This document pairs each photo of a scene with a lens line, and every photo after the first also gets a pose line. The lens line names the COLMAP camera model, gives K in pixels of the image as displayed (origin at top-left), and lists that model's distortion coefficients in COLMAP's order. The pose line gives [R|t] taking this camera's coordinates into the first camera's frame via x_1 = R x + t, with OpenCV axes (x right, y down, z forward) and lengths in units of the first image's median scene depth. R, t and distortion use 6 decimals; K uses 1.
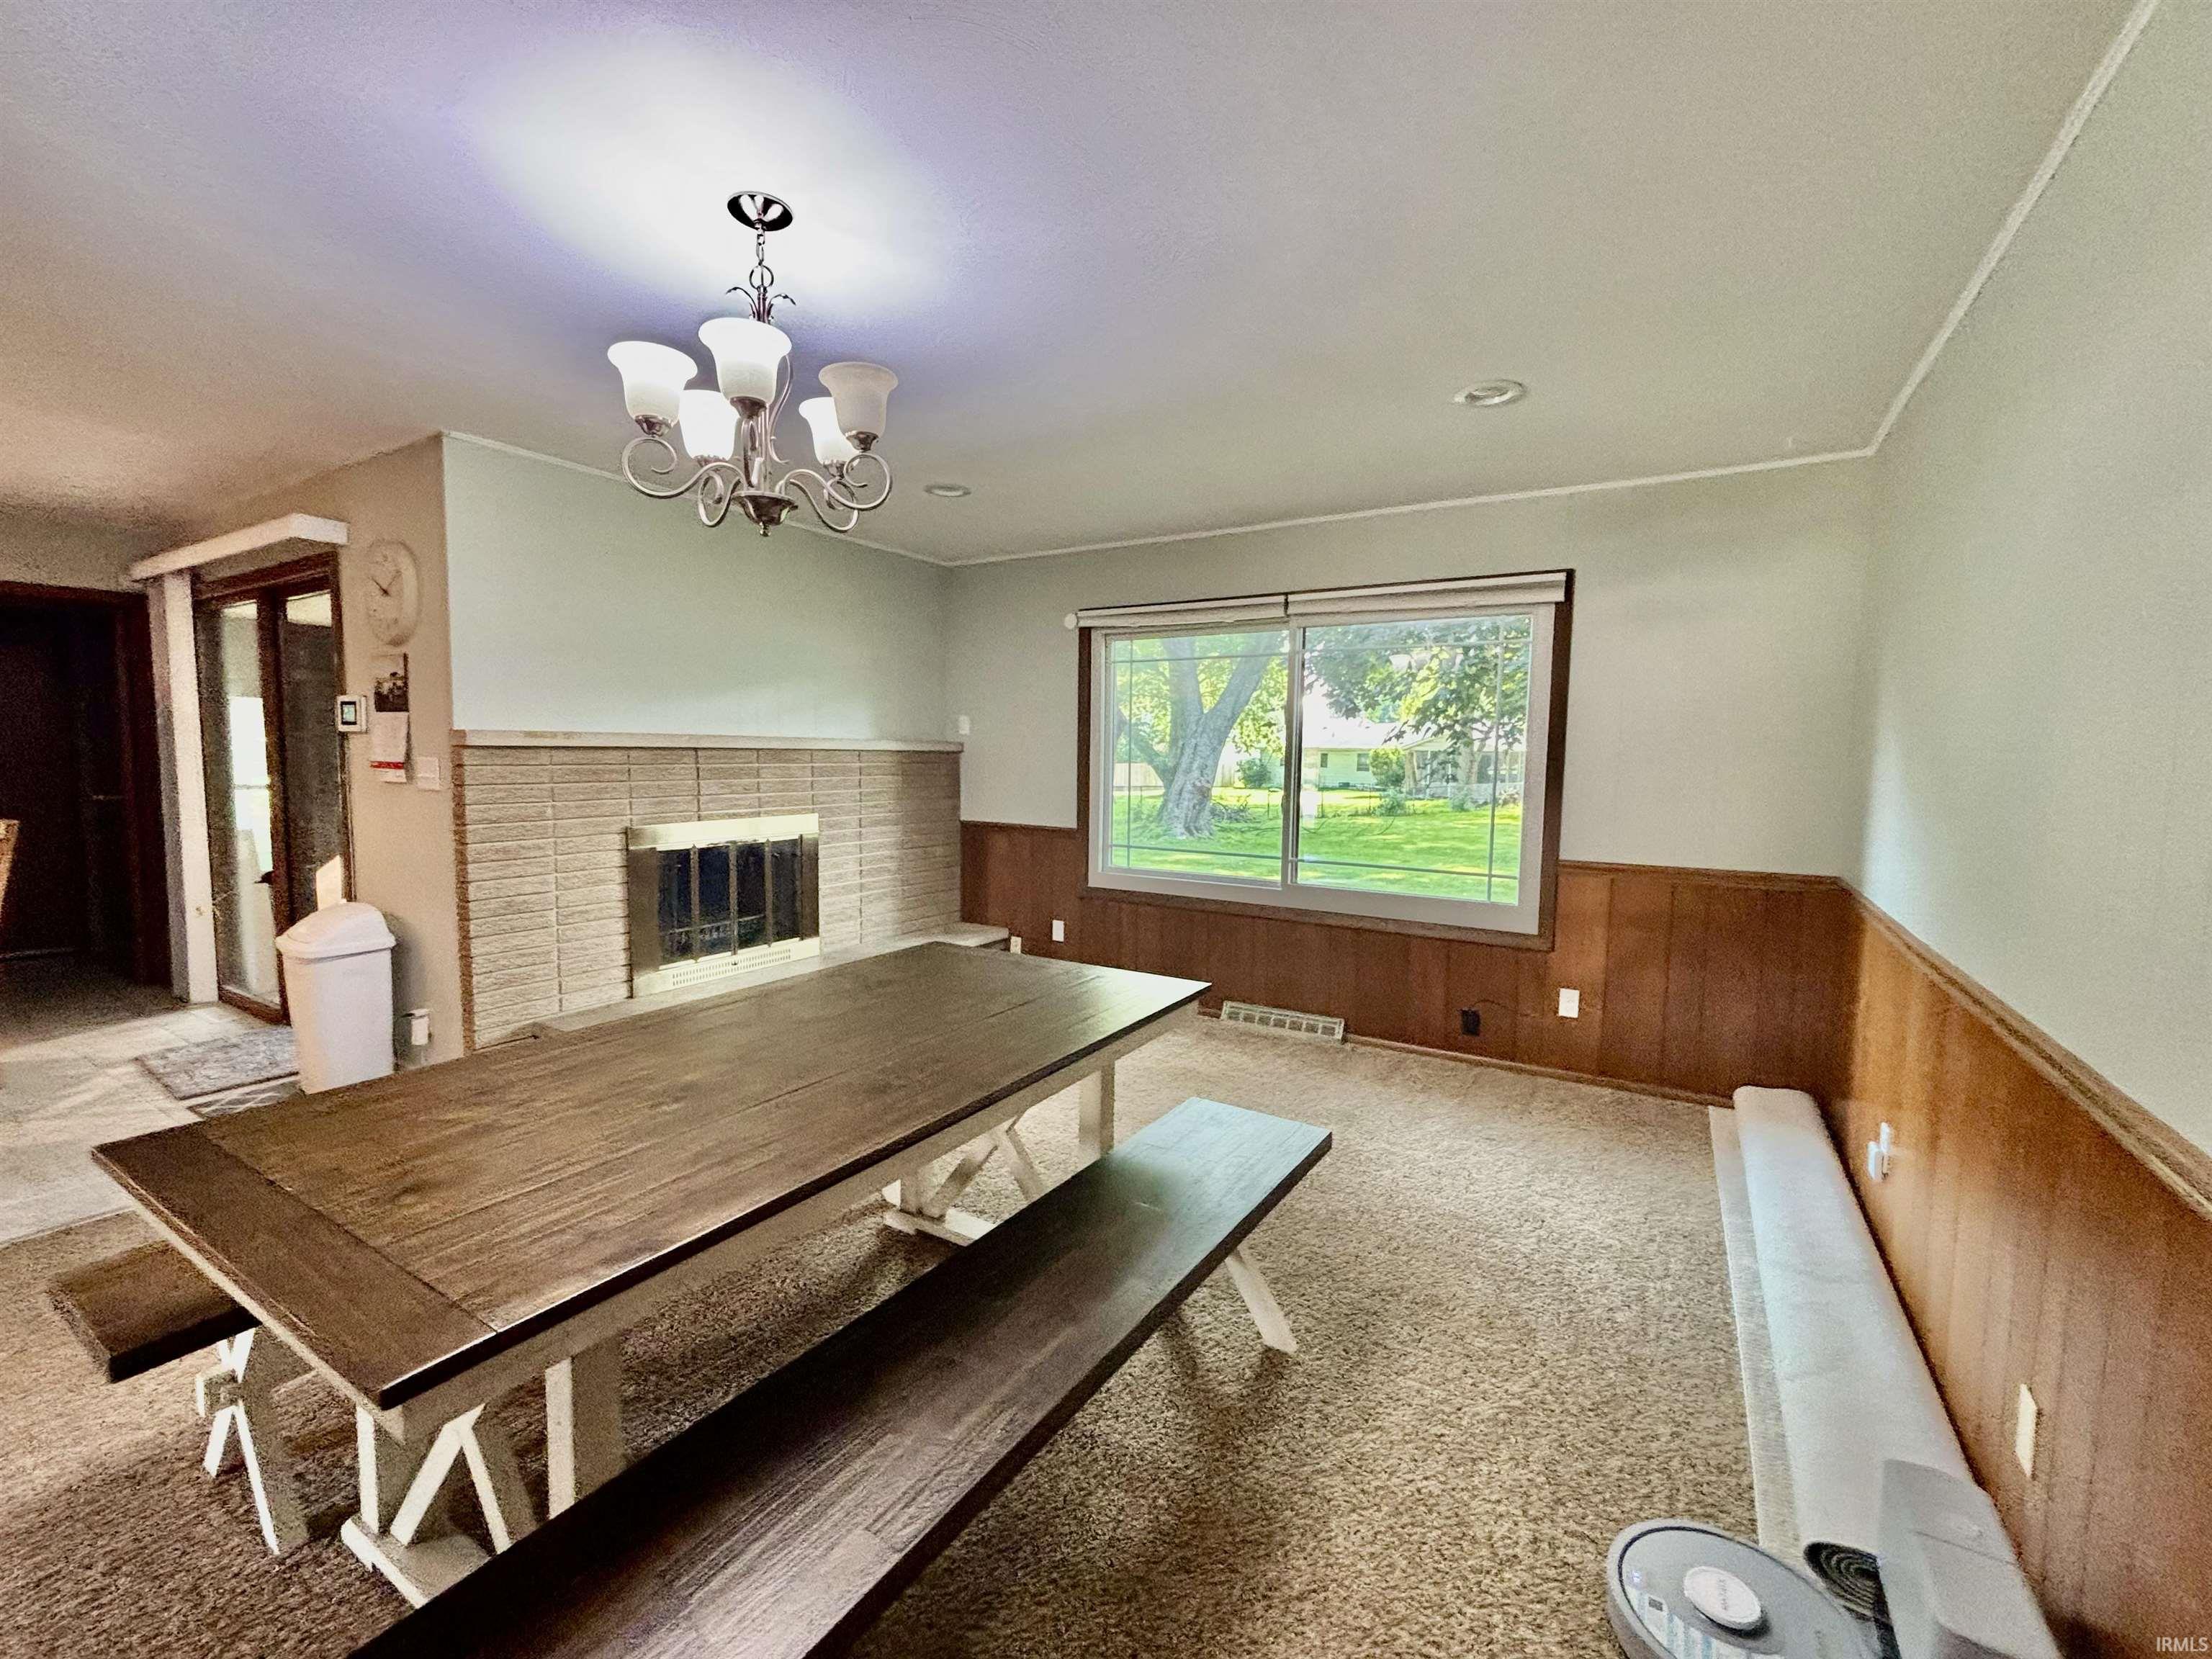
lens RADIAL K [[920.8, 0, 1115.1], [0, 920.8, 824.8], [0, 0, 1]] dist [0.010313, -0.000579]
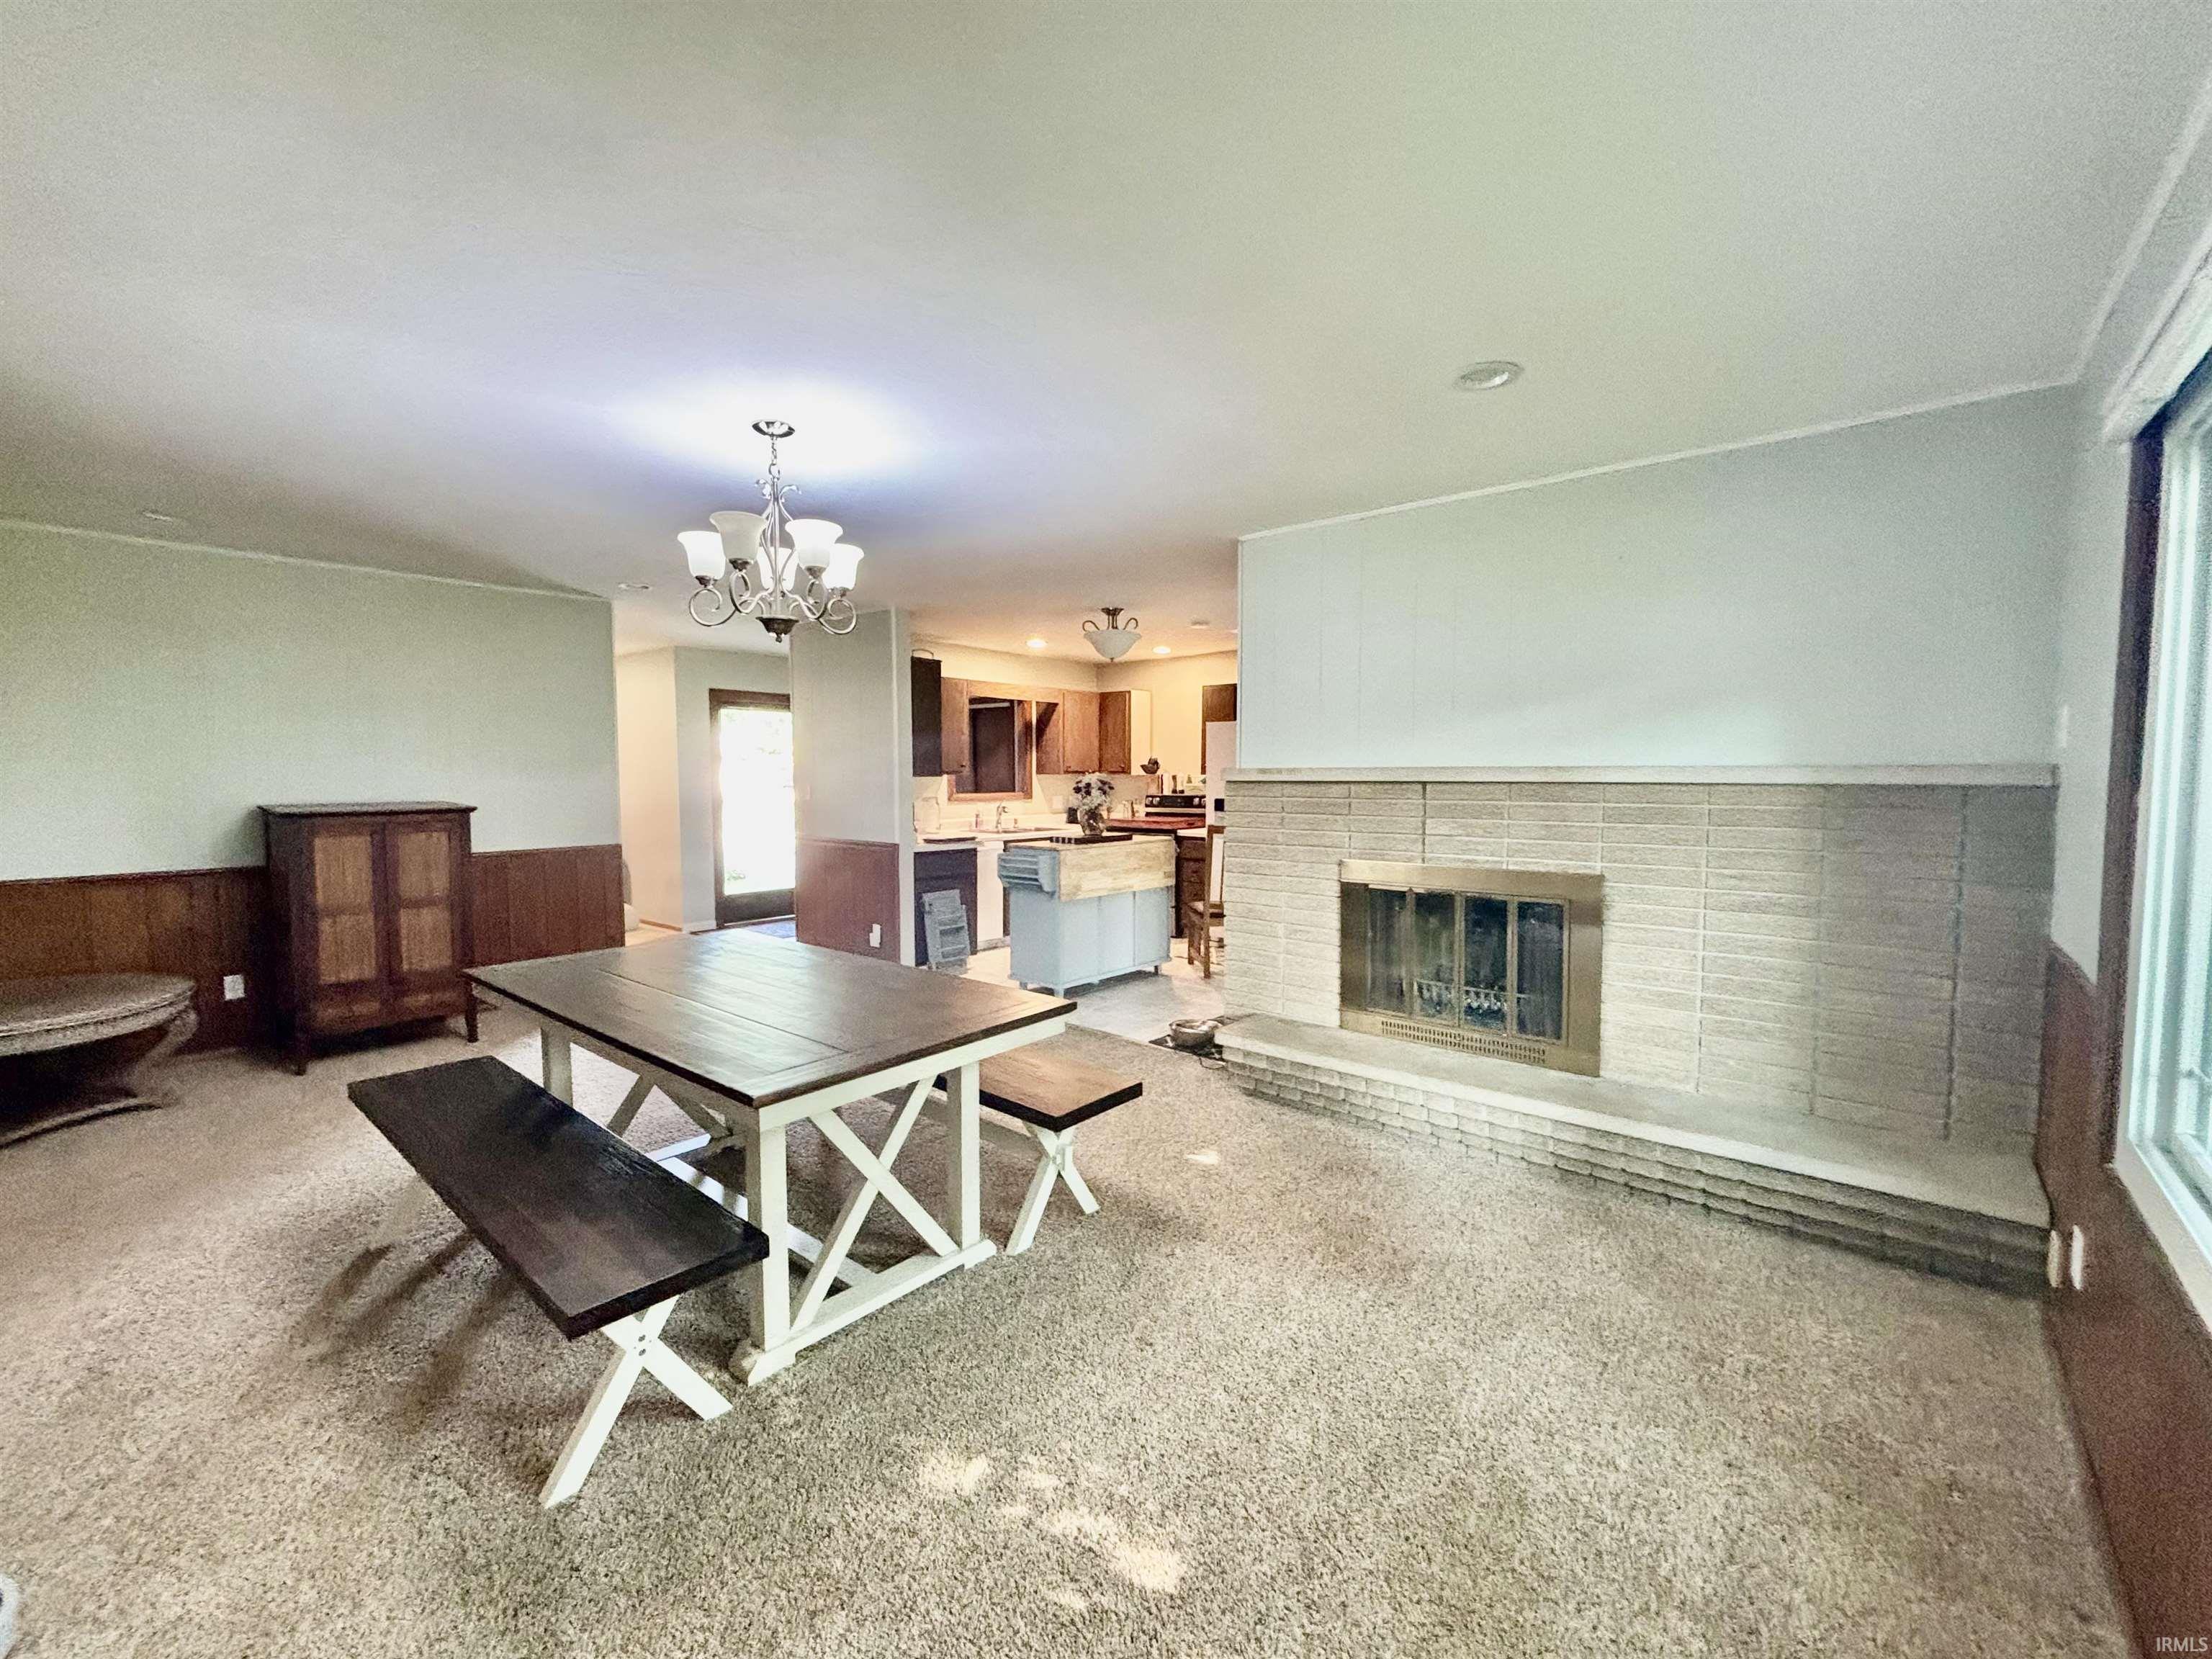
lens RADIAL K [[920.8, 0, 1115.1], [0, 920.8, 824.8], [0, 0, 1]] dist [0.010313, -0.000579]
pose [[-0.139942, 0.046249, -0.989079, 0.488193], [-0.080670, 0.995055, 0.057942, -0.070916], [0.986868, 0.087897, -0.135520, 0.843858]]
